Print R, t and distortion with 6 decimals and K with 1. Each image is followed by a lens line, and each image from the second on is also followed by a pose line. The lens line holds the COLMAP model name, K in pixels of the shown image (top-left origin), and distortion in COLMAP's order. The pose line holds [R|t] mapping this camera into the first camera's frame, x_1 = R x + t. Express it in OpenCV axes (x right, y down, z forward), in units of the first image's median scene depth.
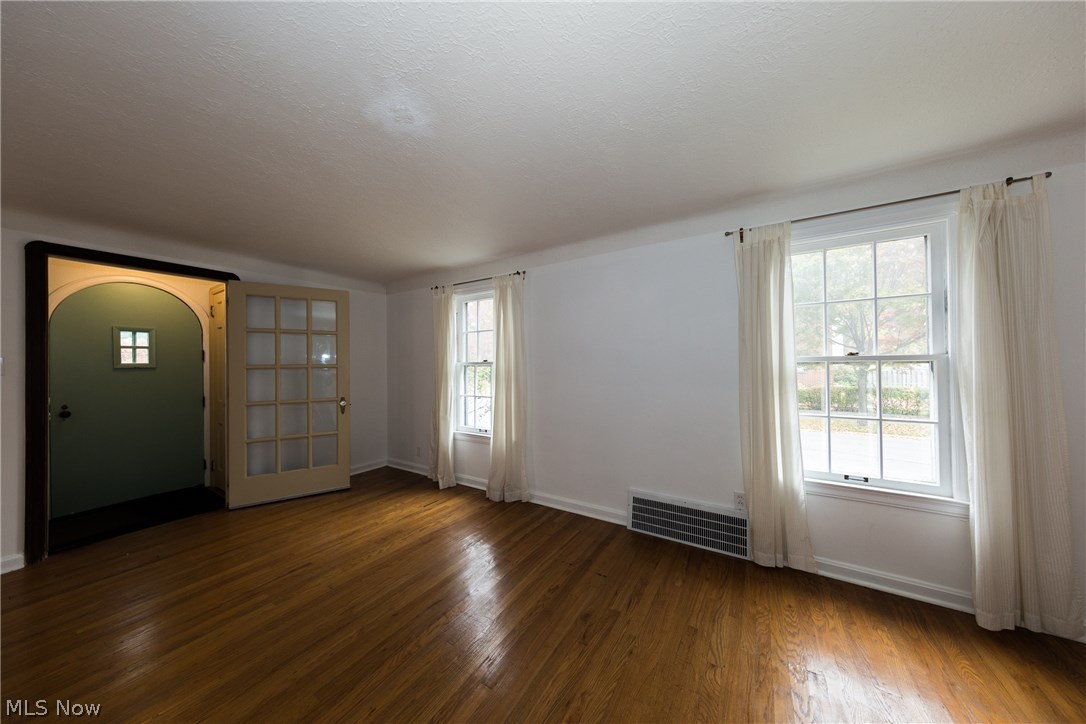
lens RADIAL K [[341.5, 0, 547.4], [0, 341.5, 363.3], [0, 0, 1]] dist [0.004199, -0.000031]
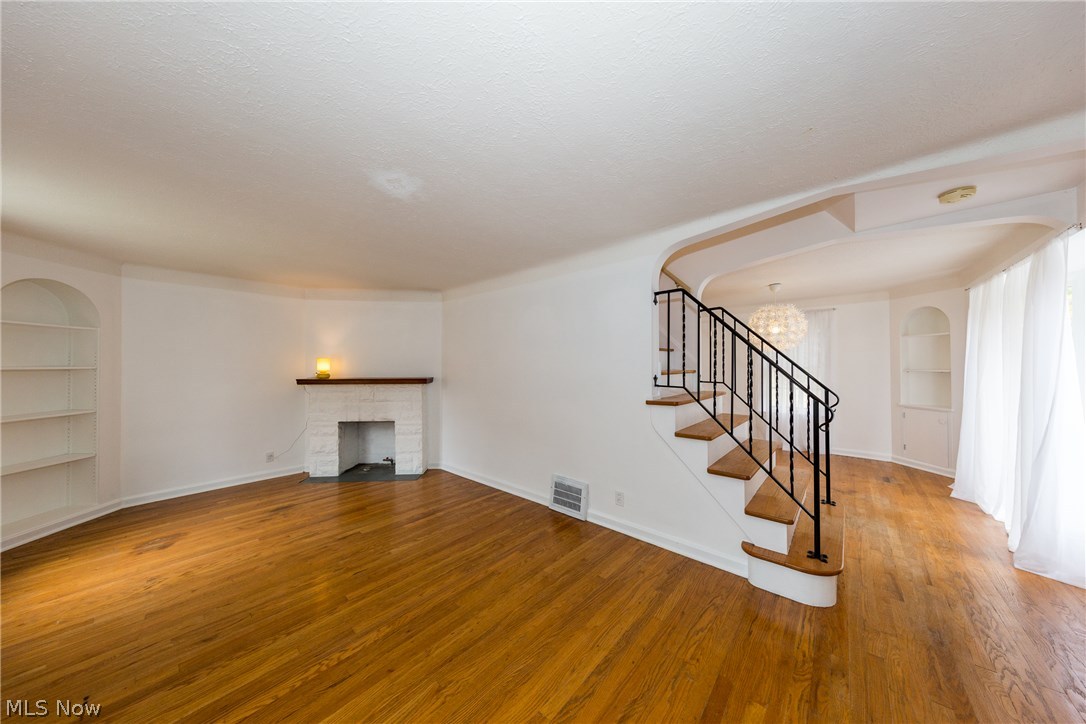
lens RADIAL K [[341.5, 0, 544.6], [0, 341.5, 362.7], [0, 0, 1]] dist [0.004199, -0.000031]
pose [[-0.985067, 0.015977, 0.171430, -0.554149], [0.014690, 0.999854, -0.008776, -0.003653], [-0.171545, -0.006127, -0.985157, 1.006928]]
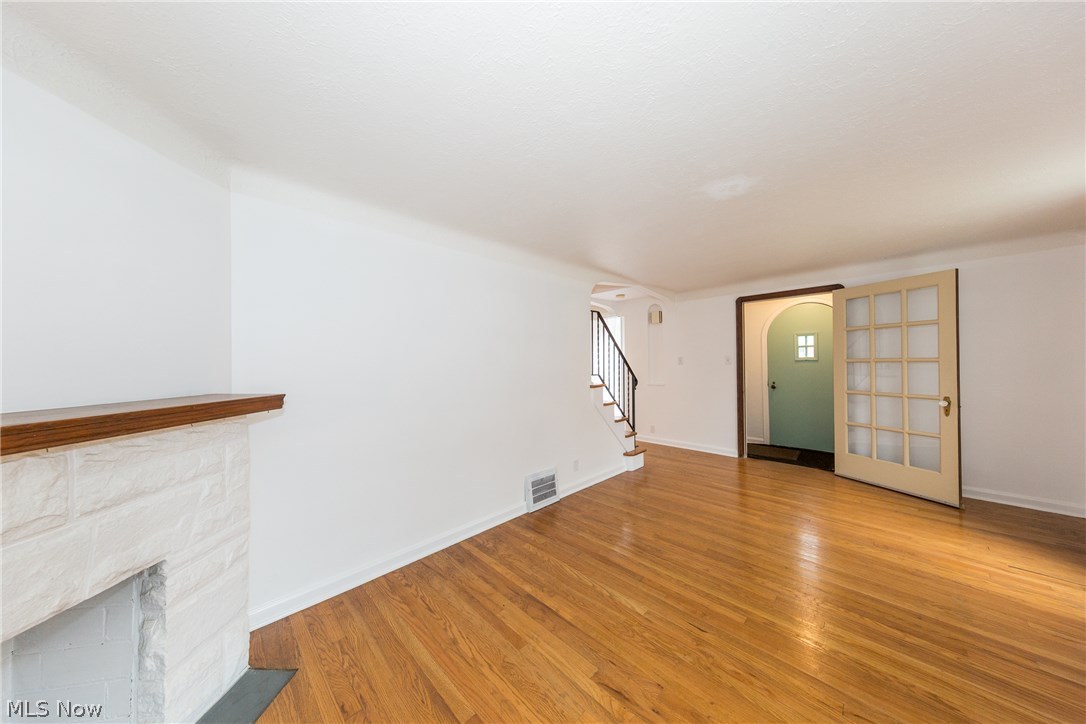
lens RADIAL K [[341.5, 0, 538.6], [0, 341.5, 361.3], [0, 0, 1]] dist [0.004199, -0.000031]
pose [[-0.251773, 0.010233, -0.967732, 0.538824], [0.016424, 0.999845, 0.006300, -0.010922], [0.967647, -0.014308, -0.251902, 0.266287]]
